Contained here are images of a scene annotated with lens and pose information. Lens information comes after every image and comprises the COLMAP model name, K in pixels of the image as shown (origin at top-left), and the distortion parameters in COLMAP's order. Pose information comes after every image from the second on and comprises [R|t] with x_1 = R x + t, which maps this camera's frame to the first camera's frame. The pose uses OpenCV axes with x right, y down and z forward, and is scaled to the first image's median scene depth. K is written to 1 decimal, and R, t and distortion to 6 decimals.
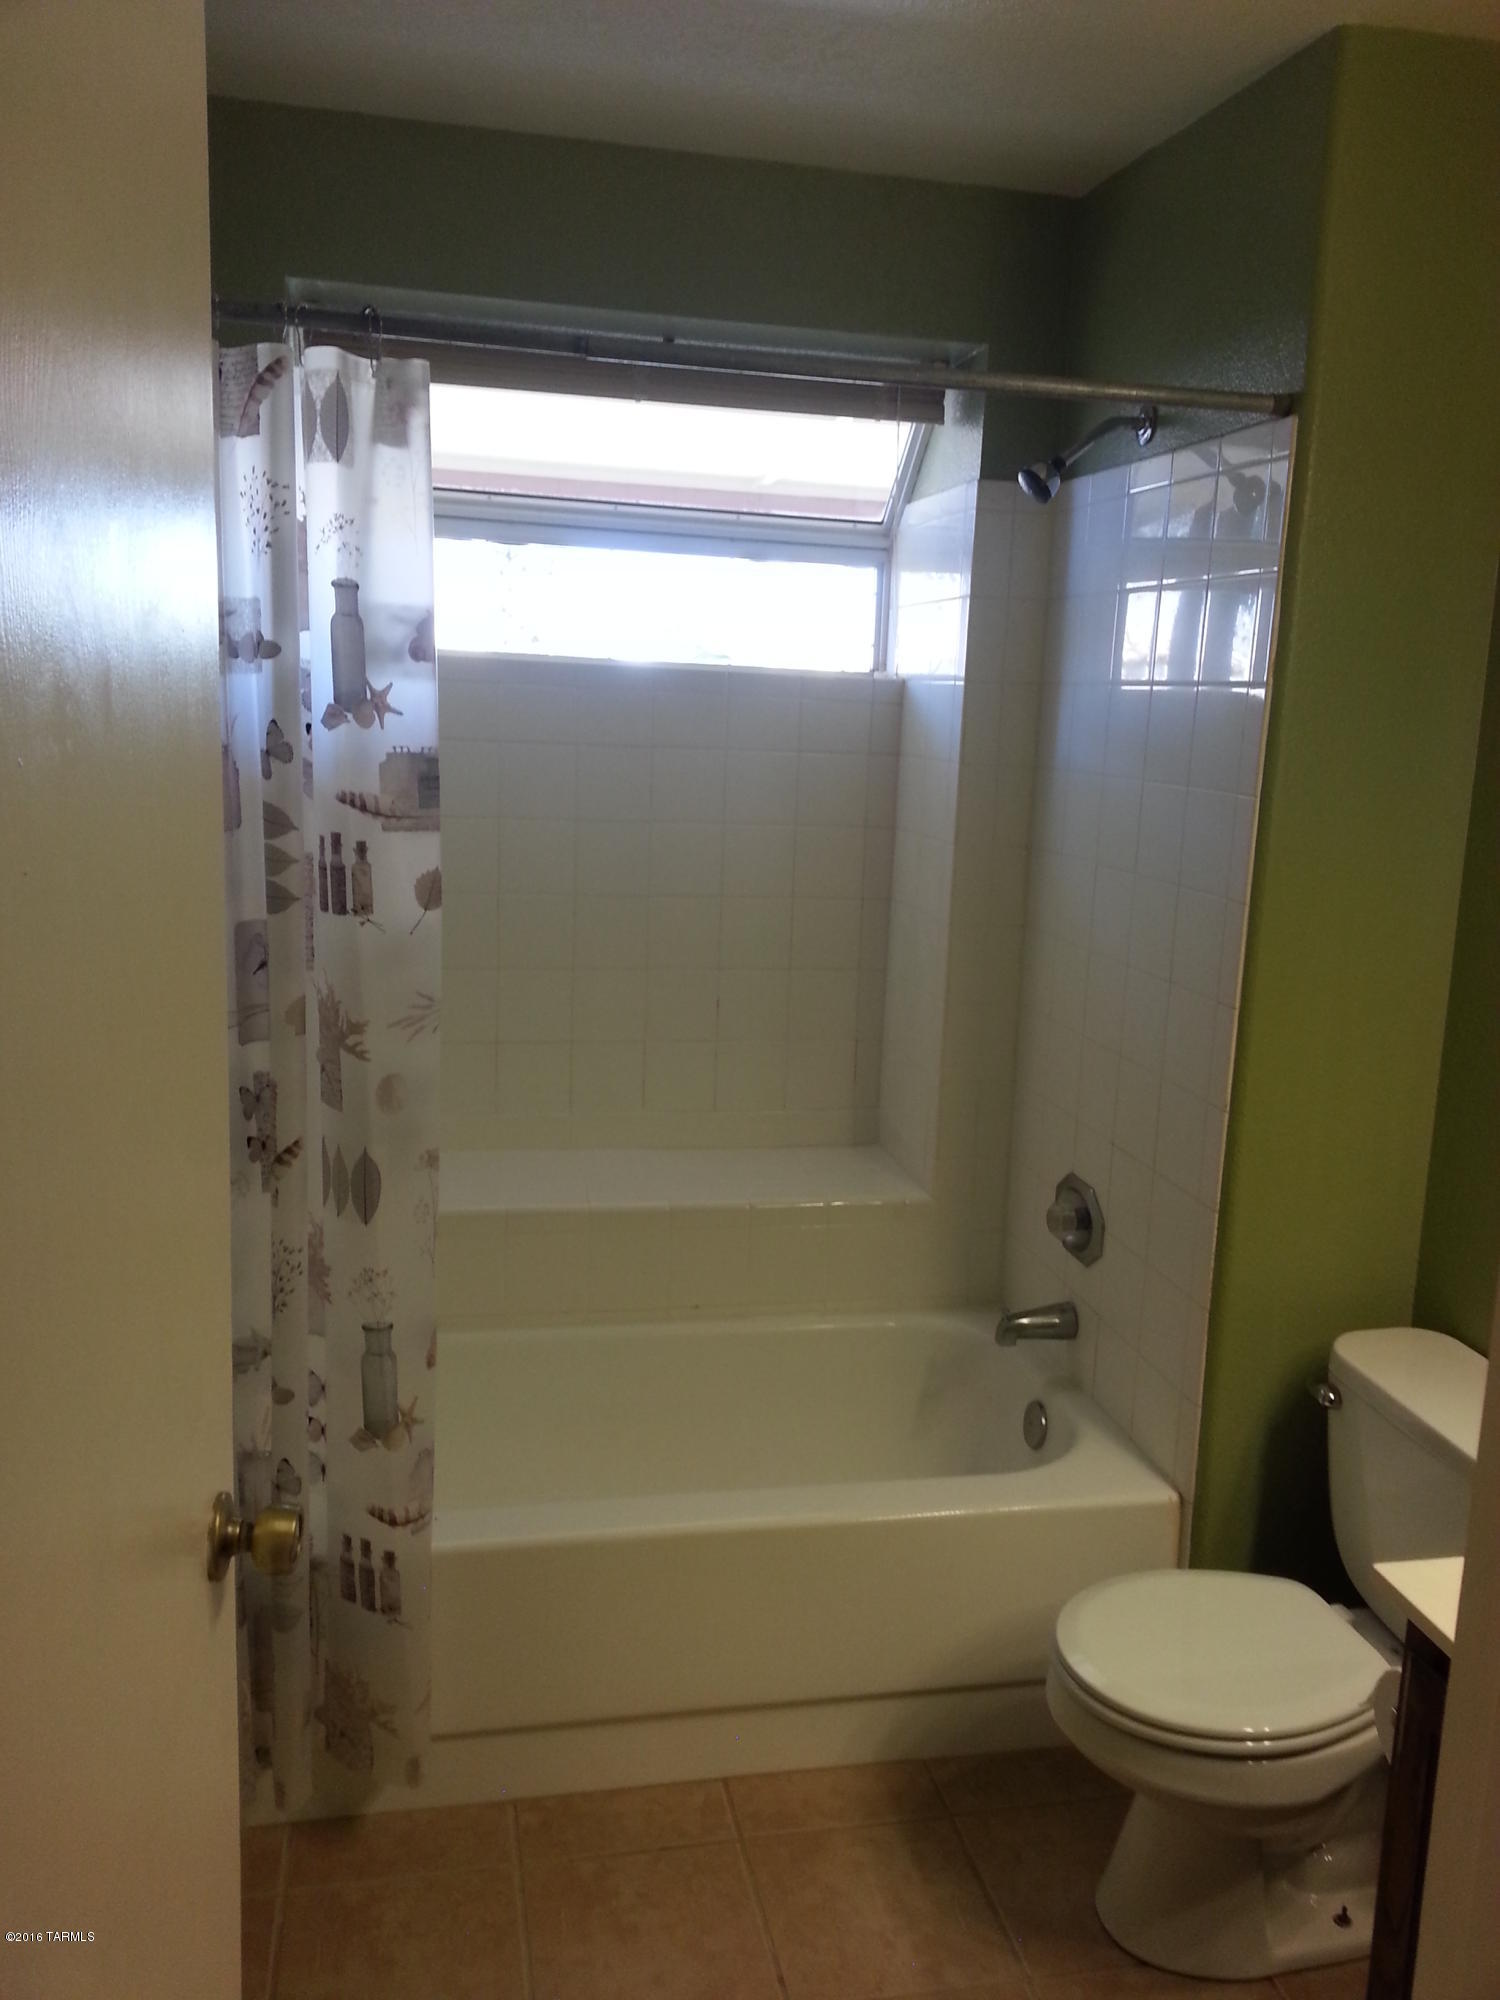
lens RADIAL K [[1615.2, 0, 769.1], [0, 1615.2, 988.6], [0, 0, 1]] dist [0.090057, -0.122089]
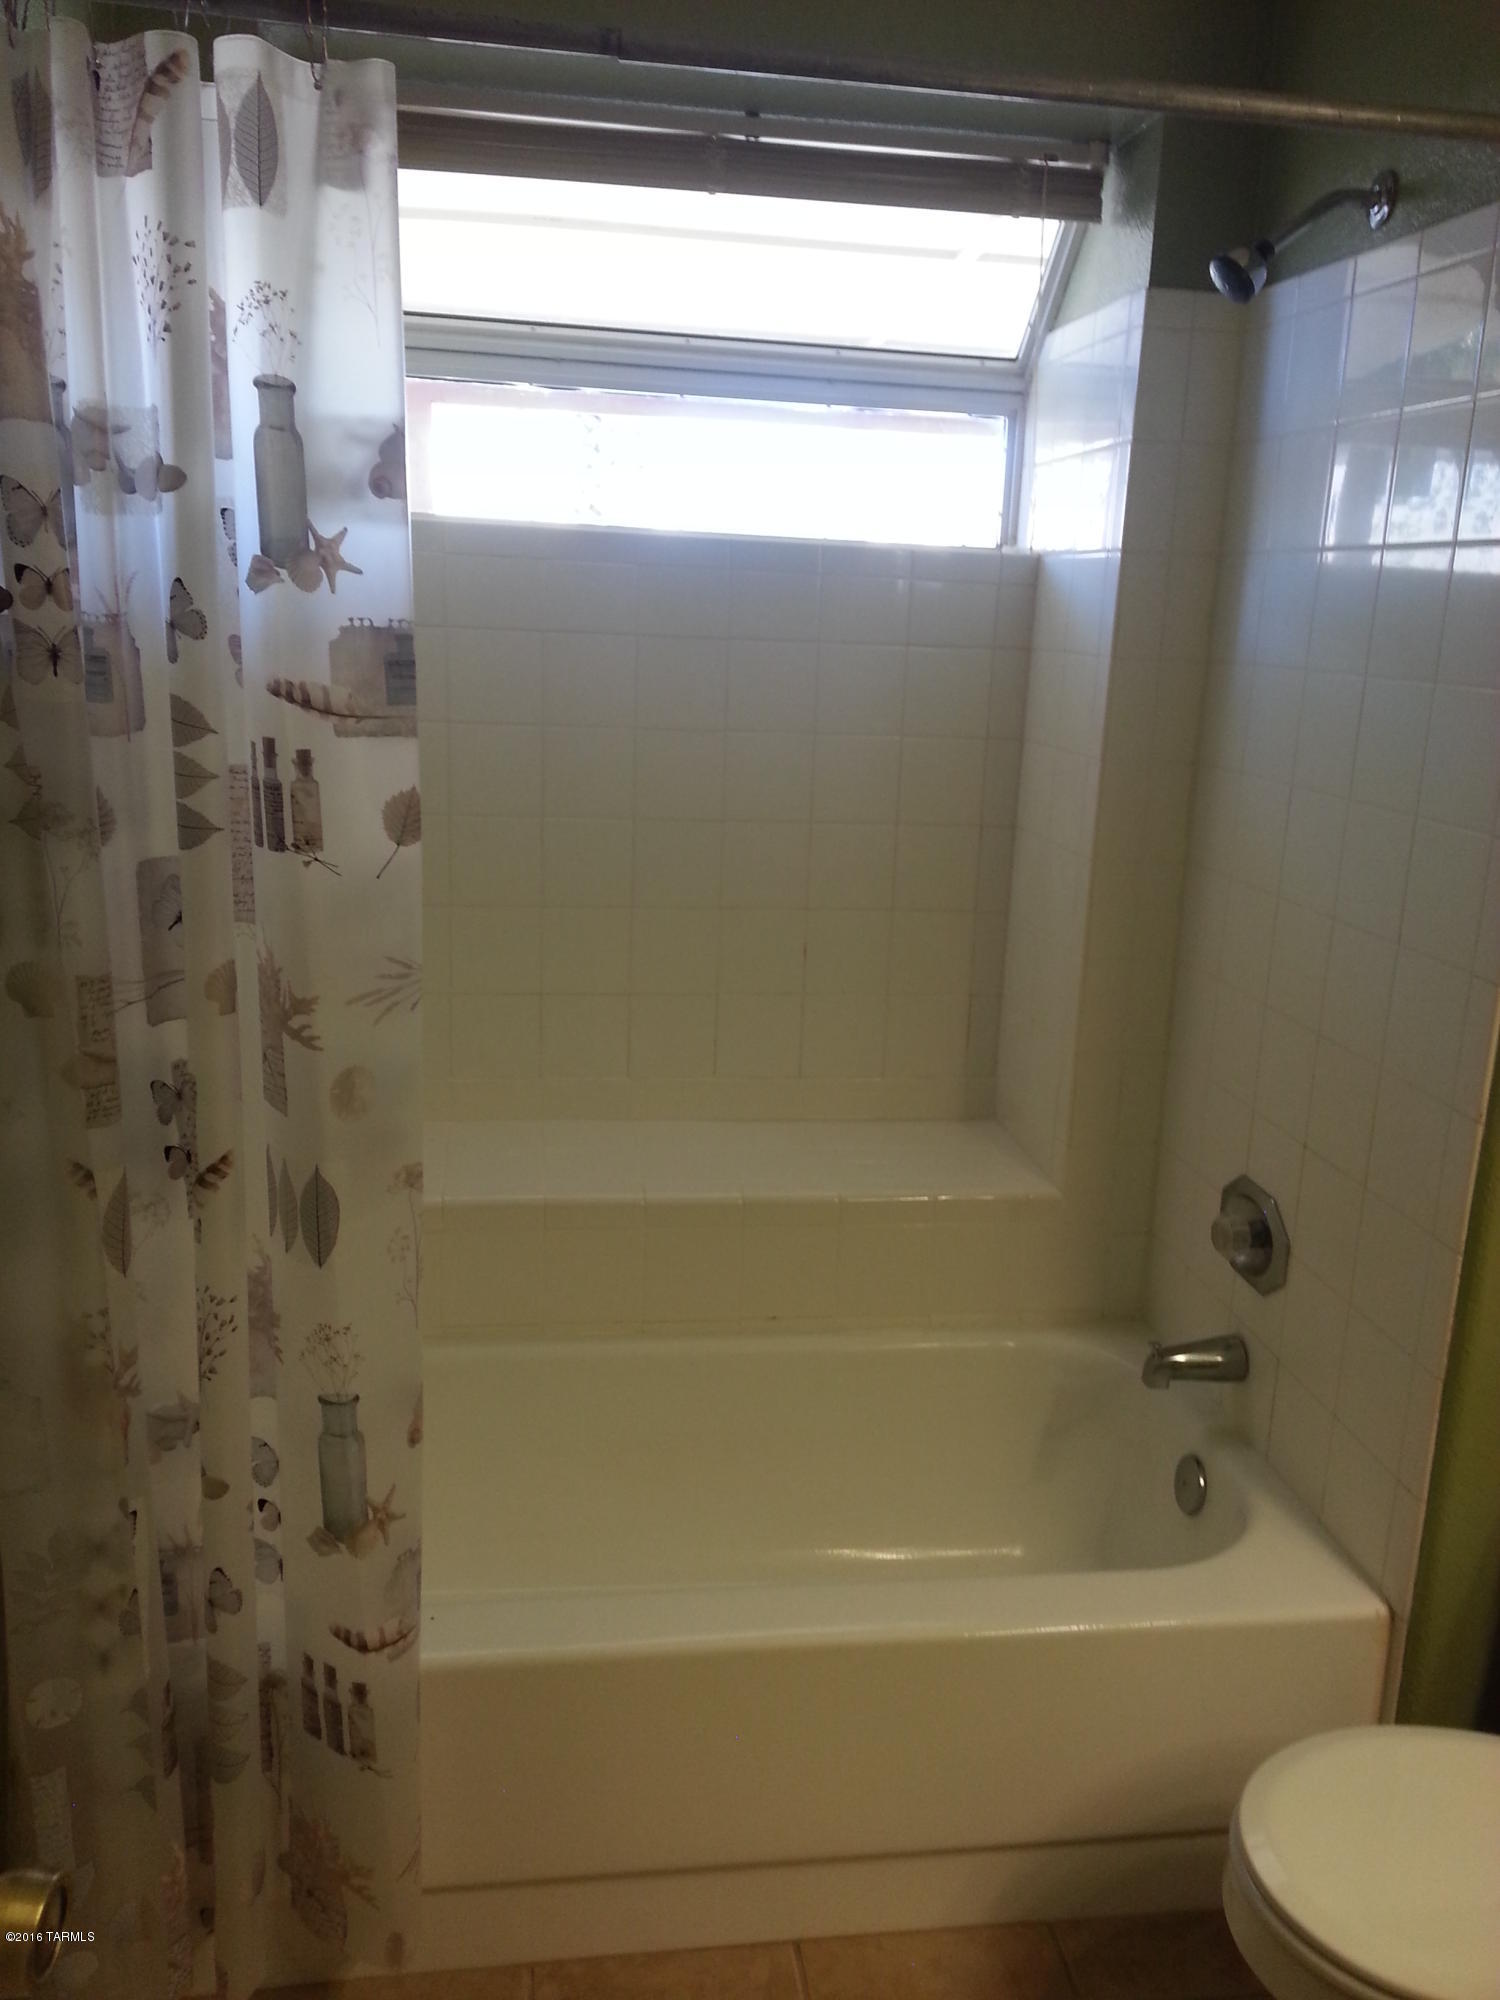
lens RADIAL K [[1615.2, 0, 785.7], [0, 1615.2, 970.8], [0, 0, 1]] dist [0.090057, -0.122089]
pose [[0.998609, 0.014332, -0.050732, 0.001082], [-0.012246, 0.999076, 0.041202, -0.021028], [0.051276, -0.040524, 0.997862, 0.238827]]
